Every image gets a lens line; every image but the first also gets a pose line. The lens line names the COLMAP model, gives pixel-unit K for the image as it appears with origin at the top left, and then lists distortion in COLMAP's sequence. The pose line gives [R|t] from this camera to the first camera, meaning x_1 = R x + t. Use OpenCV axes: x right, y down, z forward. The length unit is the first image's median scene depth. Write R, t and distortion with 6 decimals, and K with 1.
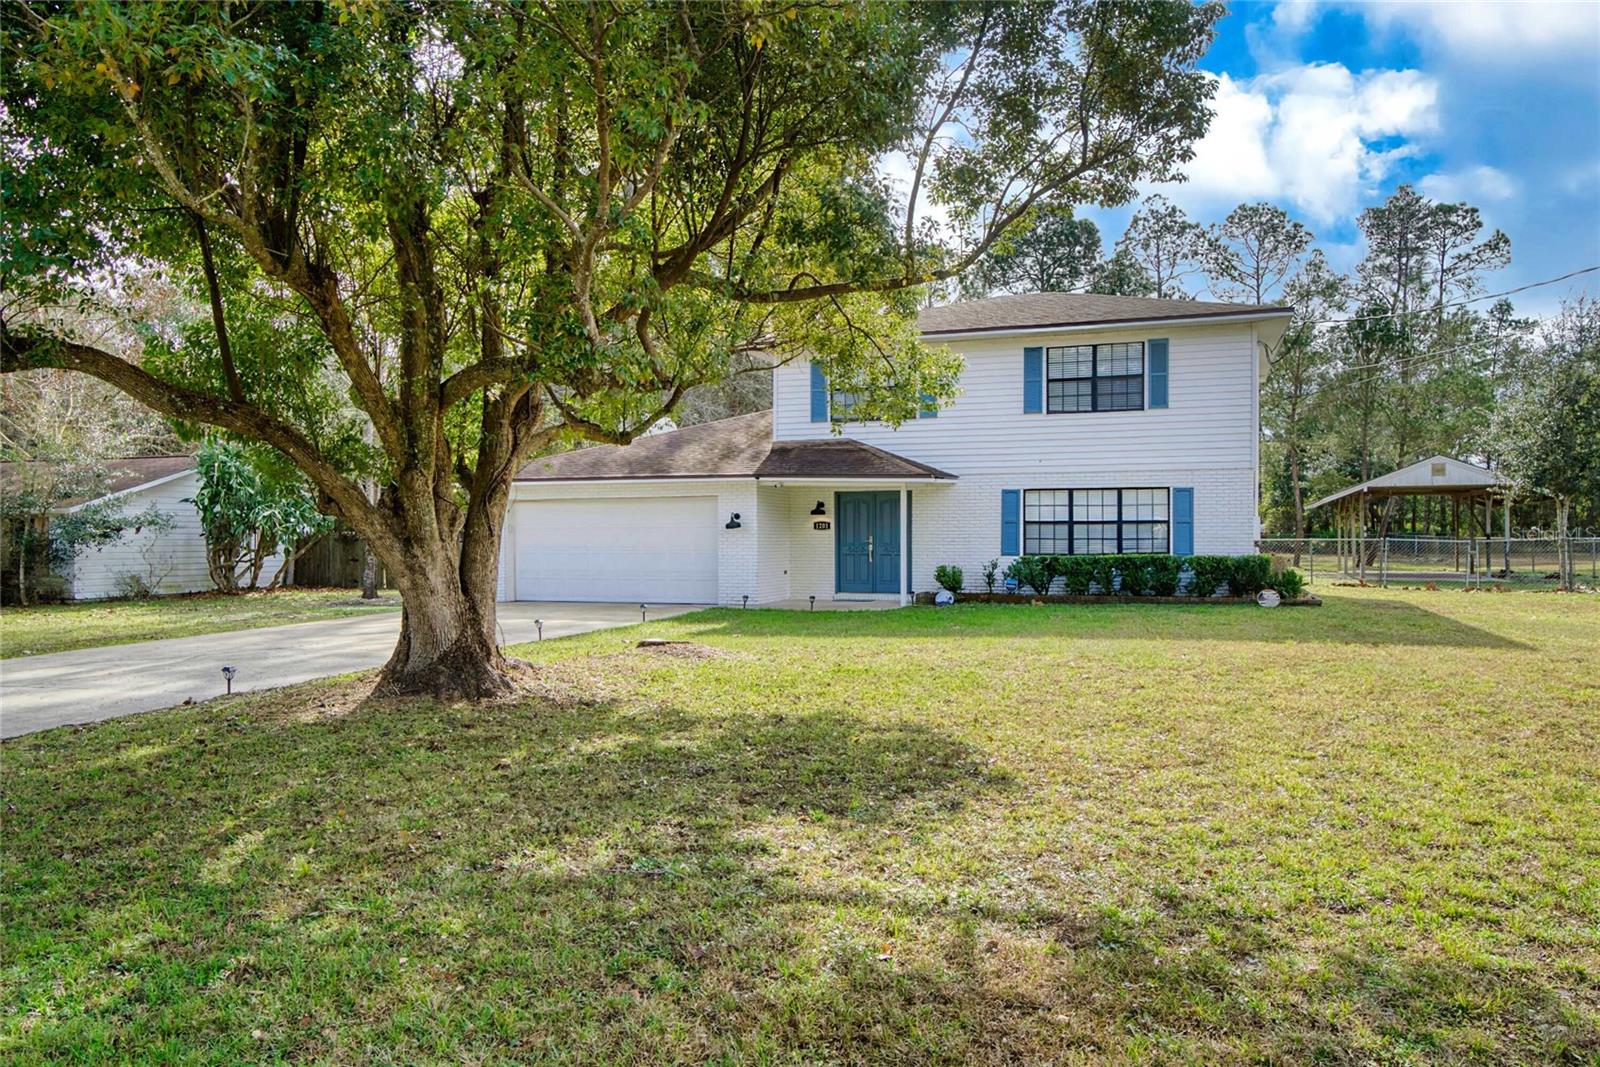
lens RADIAL K [[1158.9, 0, 804.0], [0, 1158.9, 539.9], [0, 0, 1]] dist [0.029057, 0.001241]
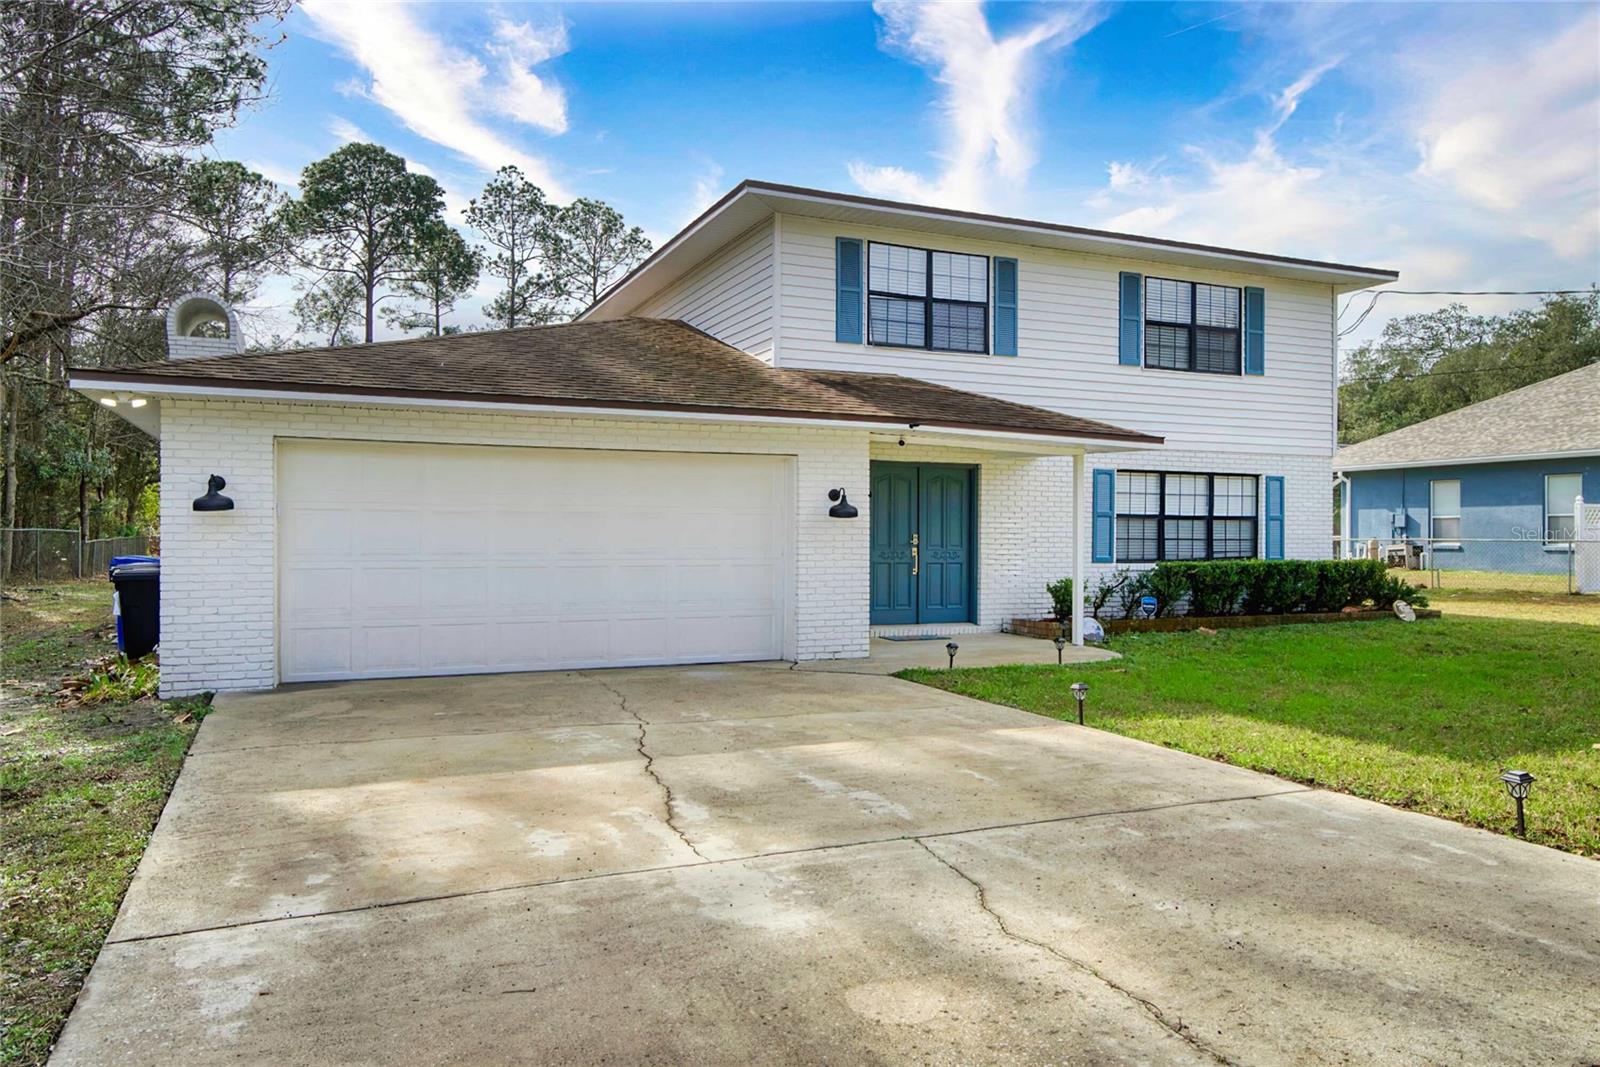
lens RADIAL K [[1123.5, 0, 799.8], [0, 1123.5, 528.6], [0, 0, 1]] dist [0.023861, 0.005961]
pose [[0.726987, 0.008455, 0.686599, -0.432683], [-0.009017, 0.999956, -0.002766, -0.003392], [-0.686592, -0.004181, 0.727031, 0.630633]]
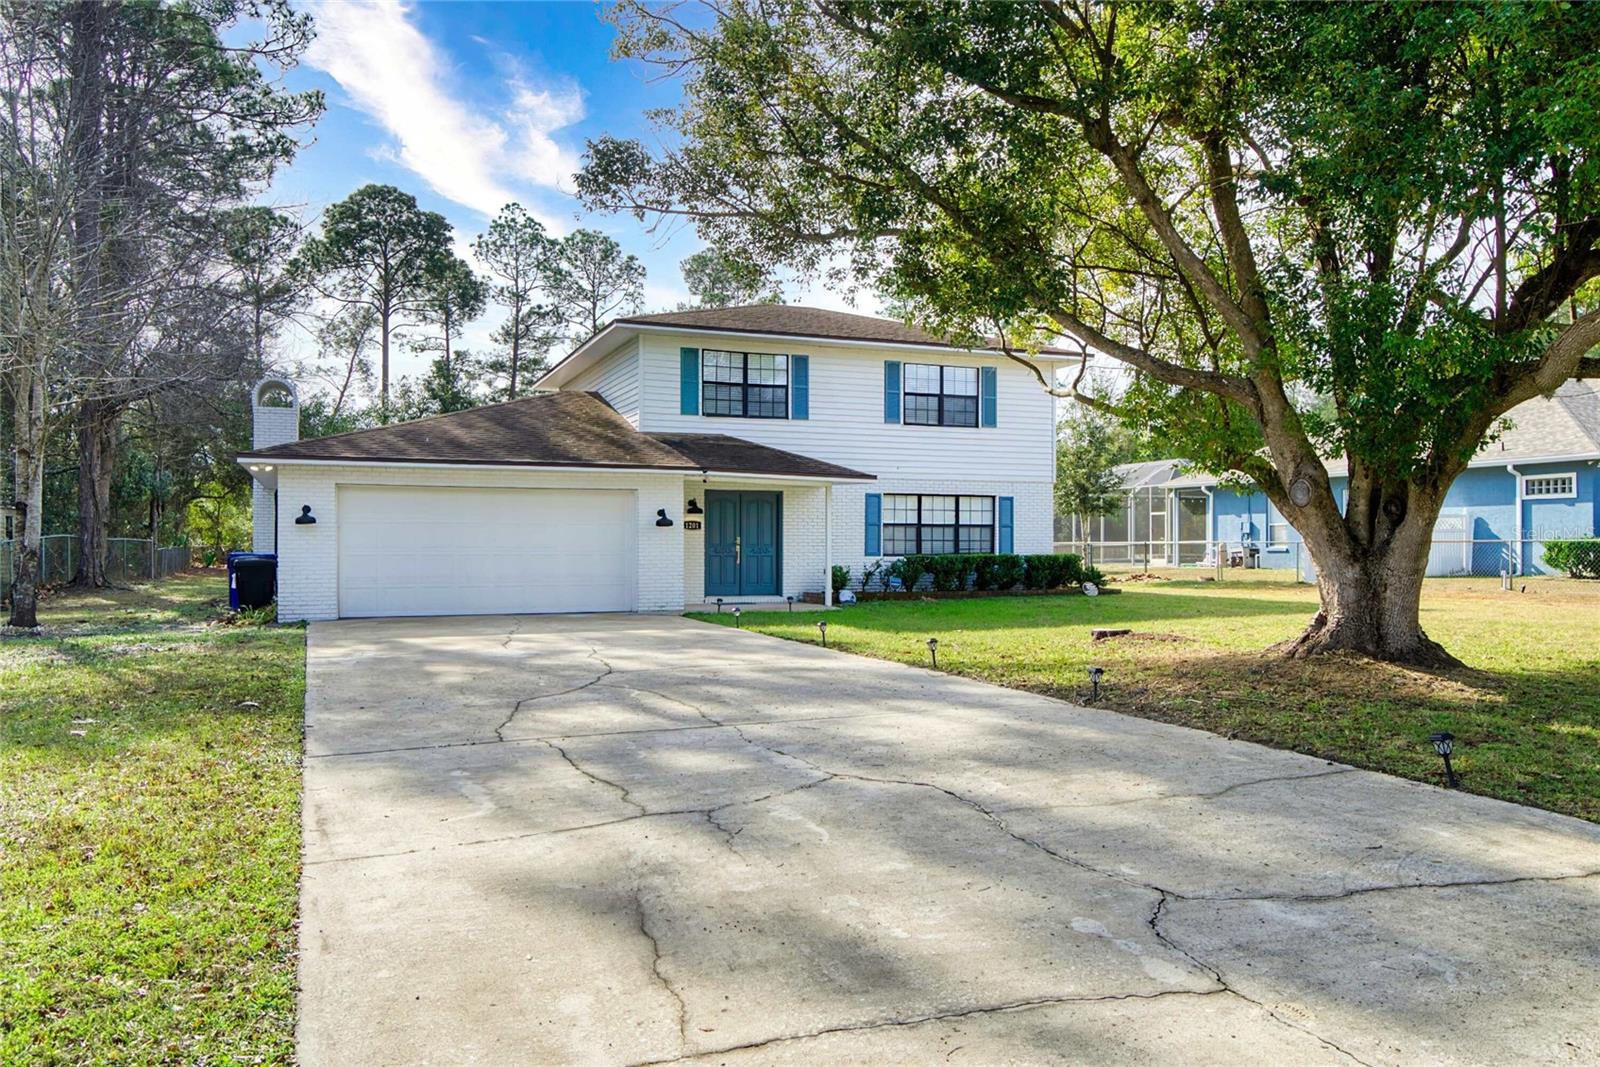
lens RADIAL K [[1217.2, 0, 801.7], [0, 1217.2, 545.1], [0, 0, 1]] dist [0.046481, -0.000682]
pose [[0.752226, 0.002503, 0.658900, -0.608526], [-0.005086, 0.999985, 0.002007, 0.002096], [-0.658885, -0.004861, 0.752228, 0.206389]]
